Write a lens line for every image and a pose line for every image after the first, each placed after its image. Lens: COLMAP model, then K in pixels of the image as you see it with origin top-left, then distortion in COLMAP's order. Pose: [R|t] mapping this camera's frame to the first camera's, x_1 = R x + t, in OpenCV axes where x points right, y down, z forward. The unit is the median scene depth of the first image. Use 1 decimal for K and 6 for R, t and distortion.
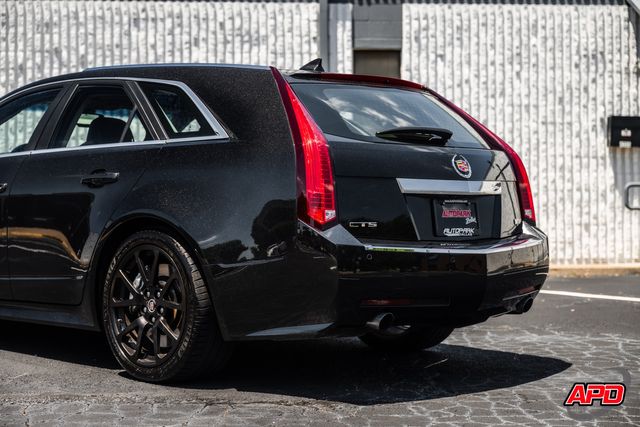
lens RADIAL K [[1292.9, 0, 337.7], [0, 1292.9, 221.6], [0, 0, 1]] dist [0.057999, -0.456835]
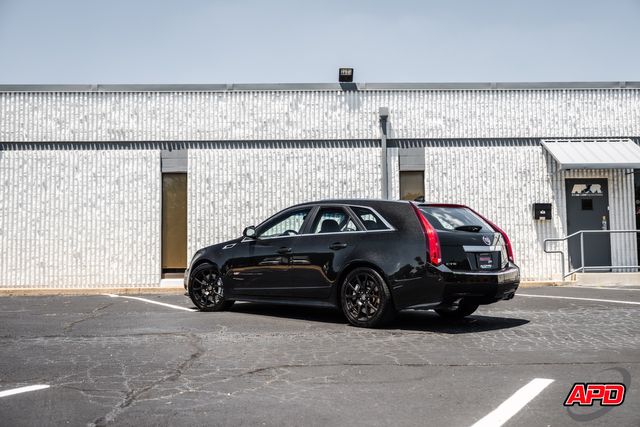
lens RADIAL K [[798.2, 0, 328.0], [0, 798.2, 215.8], [0, 0, 1]] dist [-0.006252, 0.010182]
pose [[0.999268, -0.013445, -0.035825, -0.053859], [0.011527, 0.998517, -0.053212, -0.003813], [0.036487, 0.052760, 0.997940, -0.194117]]
